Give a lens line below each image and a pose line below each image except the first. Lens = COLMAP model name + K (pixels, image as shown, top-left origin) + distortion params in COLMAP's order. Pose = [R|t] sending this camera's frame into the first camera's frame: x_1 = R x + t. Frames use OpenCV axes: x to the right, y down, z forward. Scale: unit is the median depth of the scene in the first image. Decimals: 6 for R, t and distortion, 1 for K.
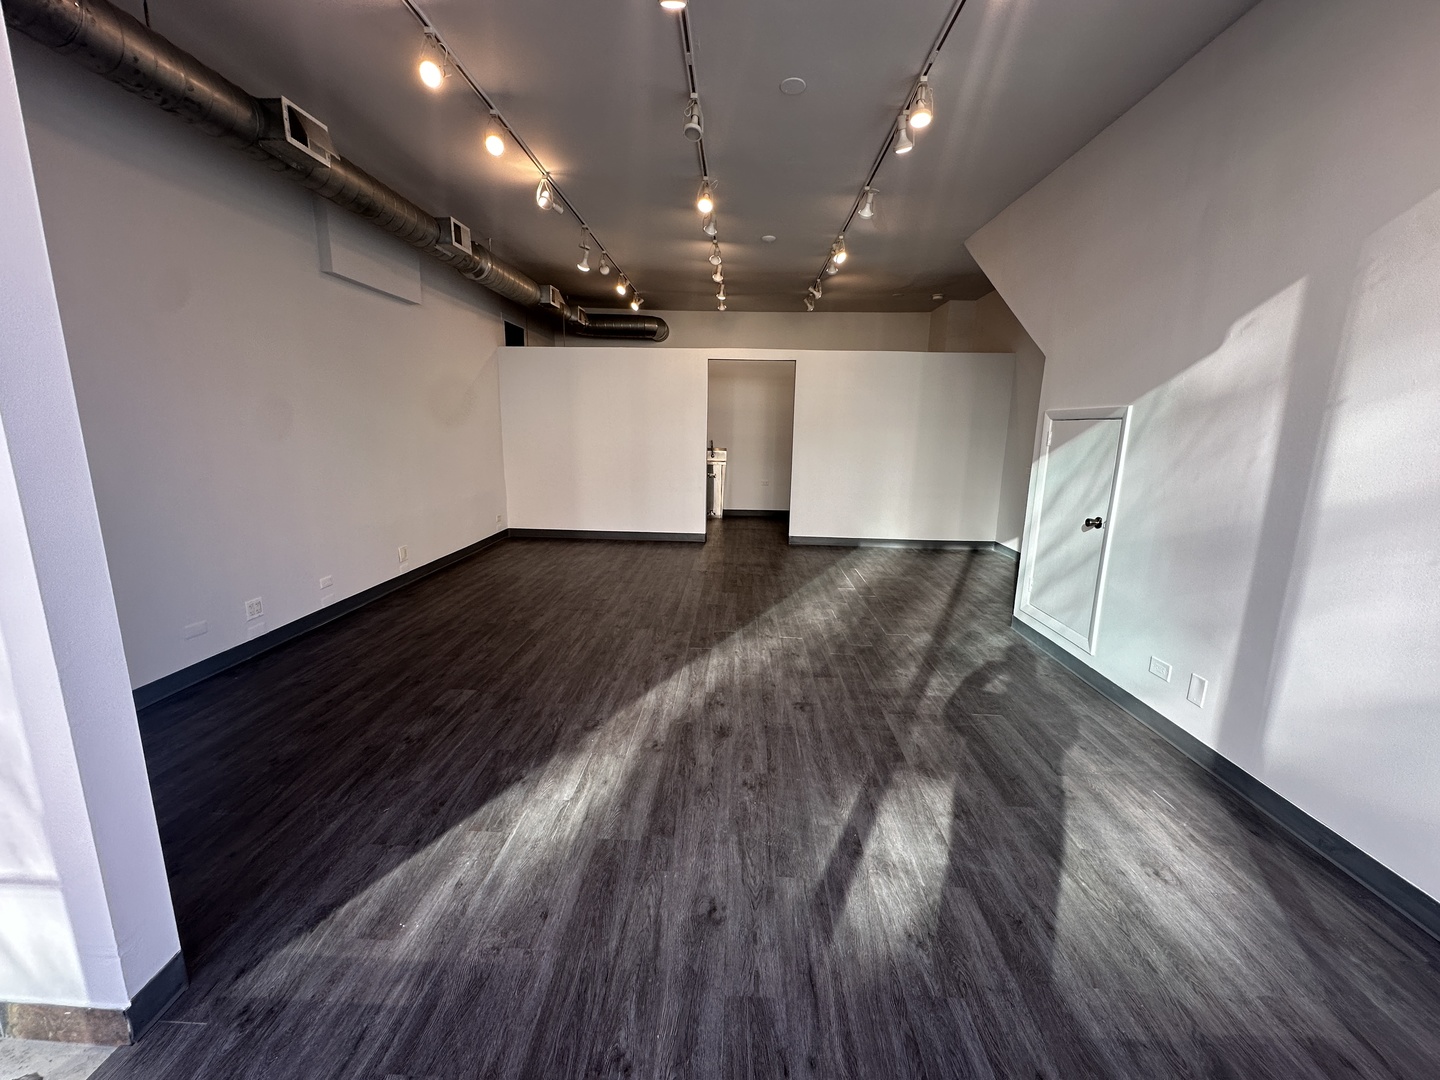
lens RADIAL K [[574.6, 0, 720.0], [0, 574.6, 540.0], [0, 0, 1]] dist [-0.001634, 0.000291]
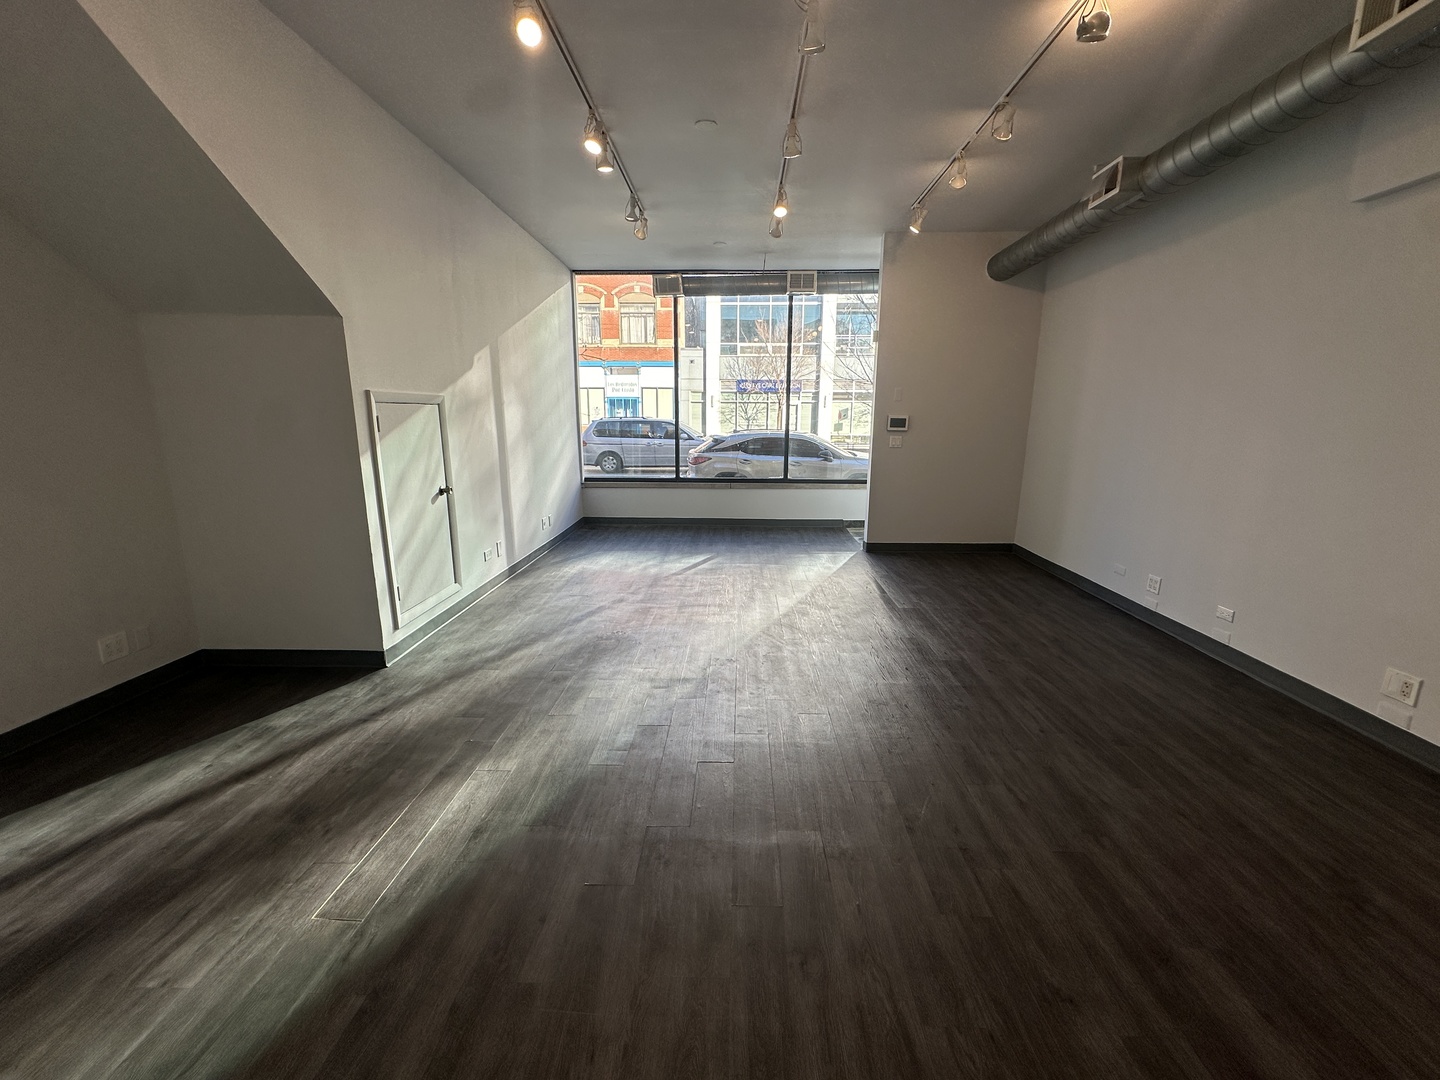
lens RADIAL K [[574.6, 0, 720.0], [0, 574.6, 540.0], [0, 0, 1]] dist [-0.001634, 0.000291]
pose [[-0.999762, -0.021146, -0.005377, 0.070773], [-0.021538, 0.917069, 0.398145, -0.398501], [-0.003488, 0.398166, -0.917307, 1.995394]]
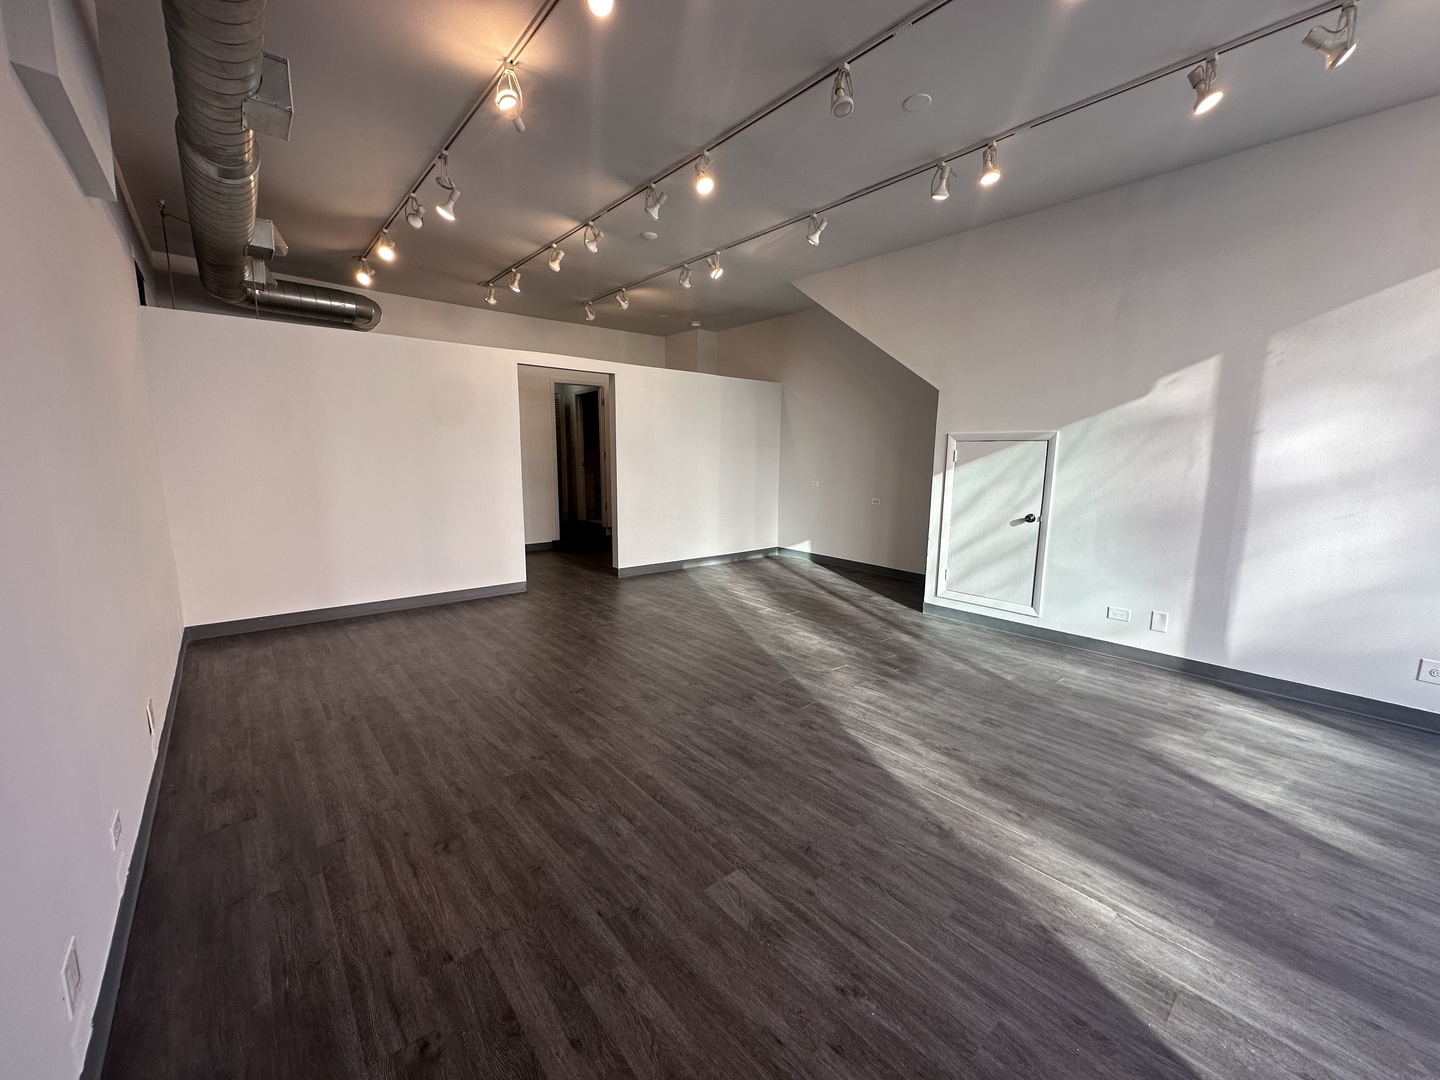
lens RADIAL K [[574.6, 0, 720.0], [0, 574.6, 540.0], [0, 0, 1]] dist [-0.001634, 0.000291]
pose [[0.736915, -0.112555, 0.666550, -0.711955], [0.134284, 0.990764, 0.018842, -0.094508], [-0.662514, 0.075622, 0.745223, 0.454118]]
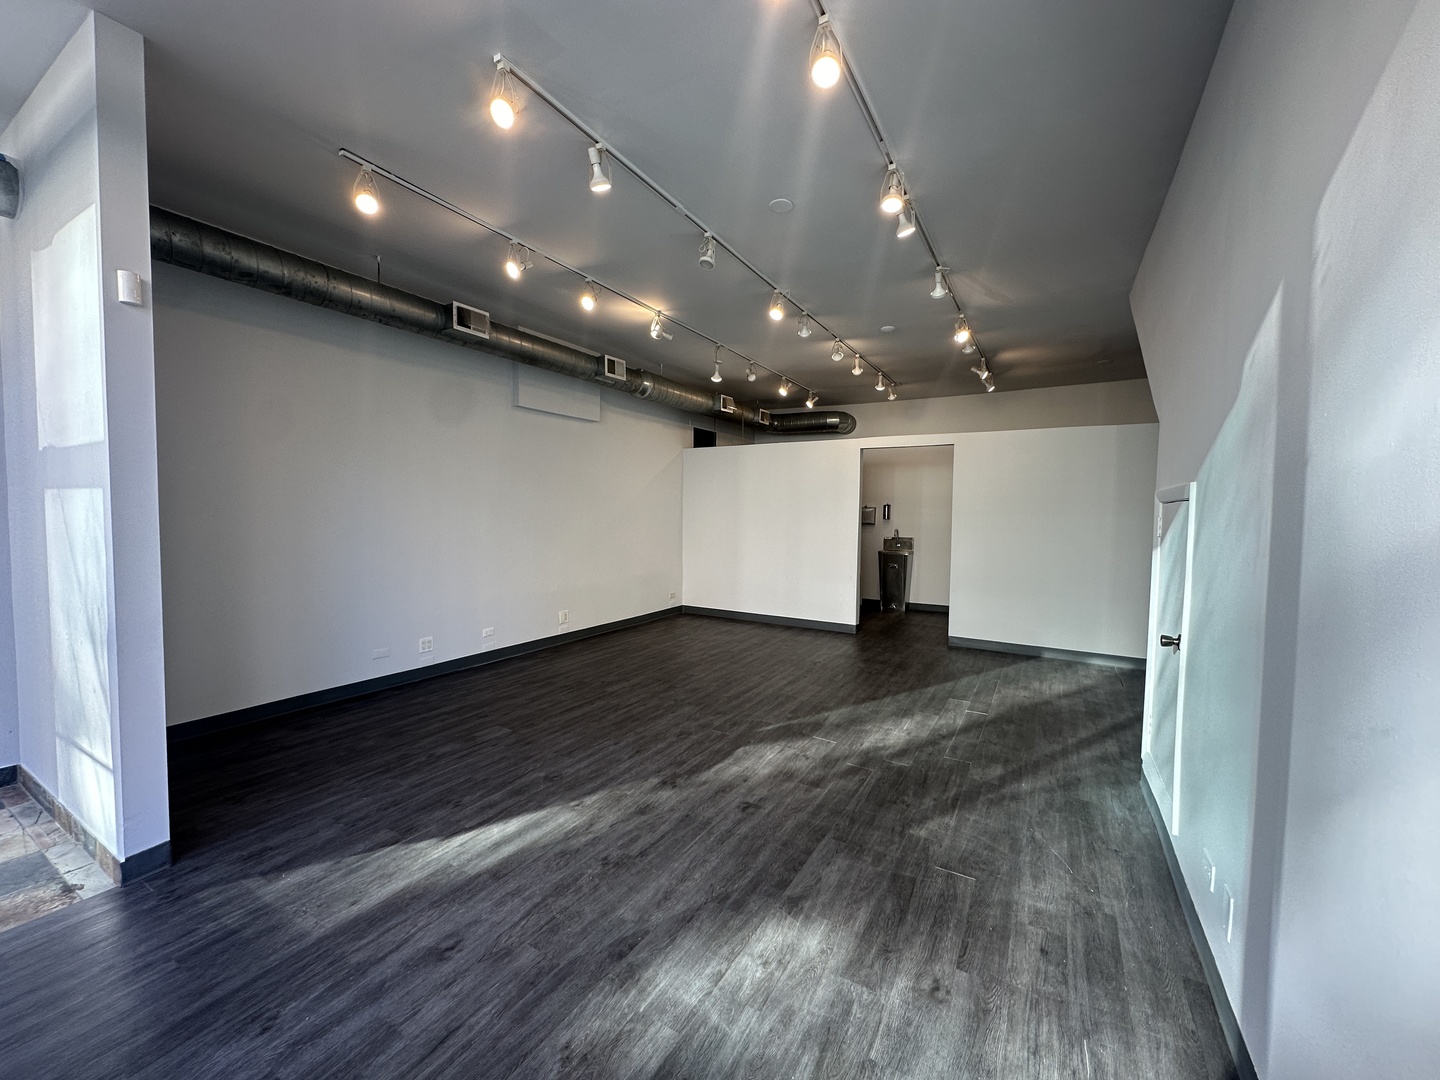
lens RADIAL K [[574.6, 0, 720.0], [0, 574.6, 540.0], [0, 0, 1]] dist [-0.001634, 0.000291]
pose [[0.881057, 0.016558, -0.472719, 0.454819], [-0.088781, 0.987414, -0.130884, -0.011097], [0.464603, 0.157285, 0.871439, 0.080721]]
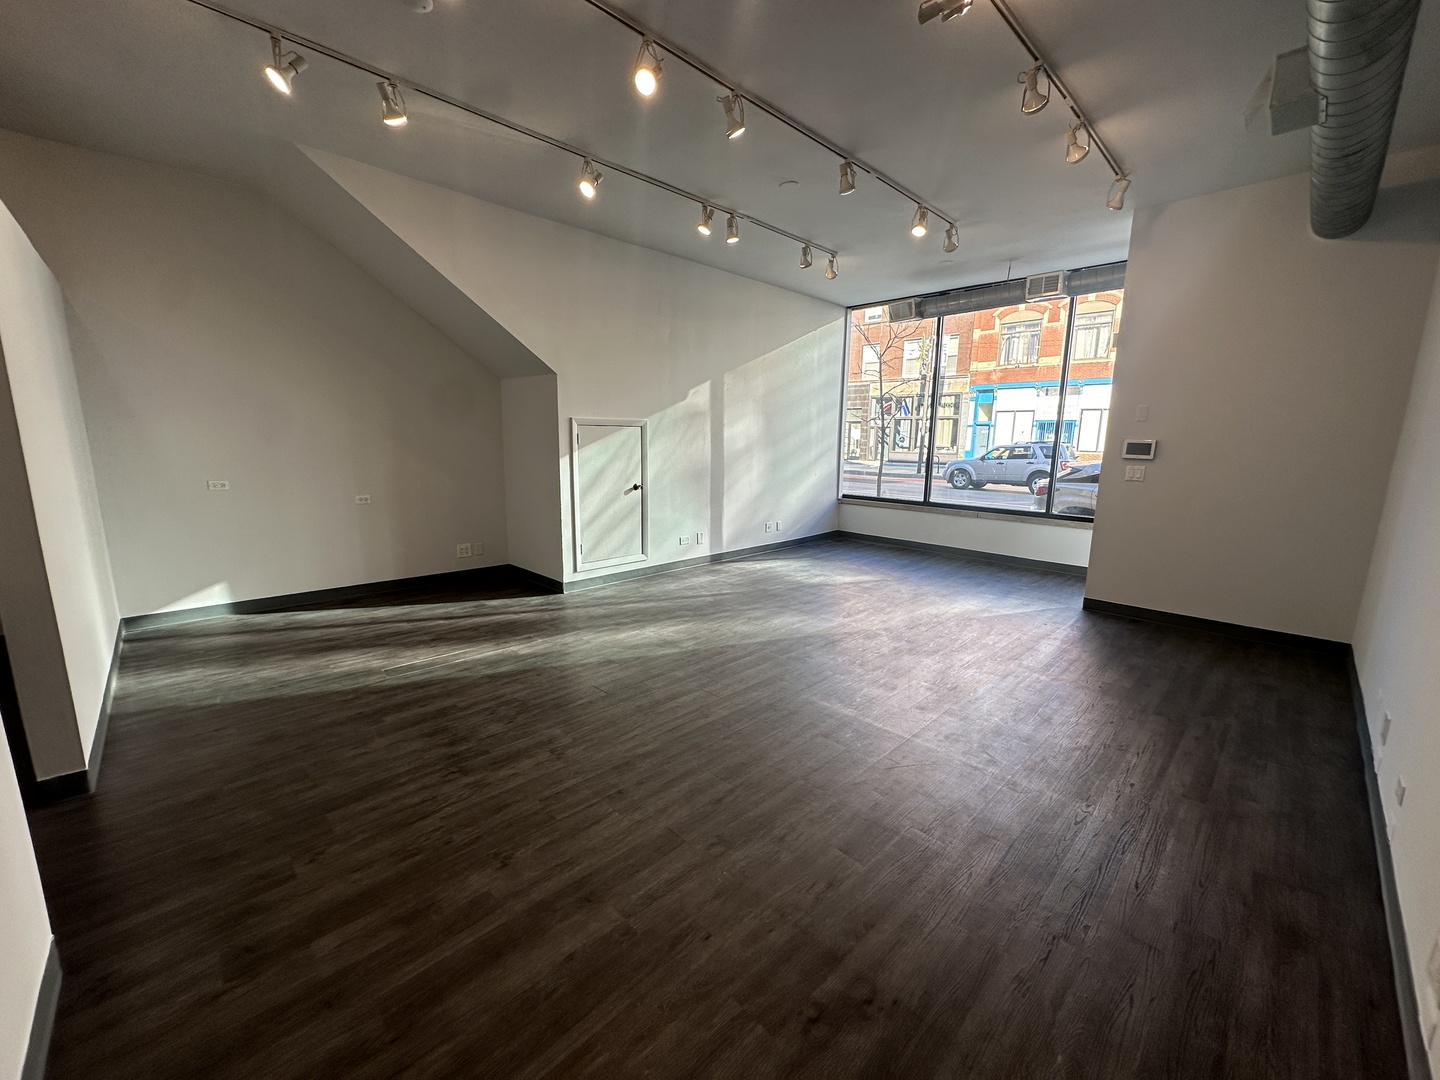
lens RADIAL K [[574.6, 0, 720.0], [0, 574.6, 540.0], [0, 0, 1]] dist [-0.001634, 0.000291]
pose [[-0.724930, -0.150325, 0.672220, -0.653997], [0.107684, 0.939165, 0.326148, -0.384775], [-0.680353, 0.308821, -0.664642, 1.878435]]
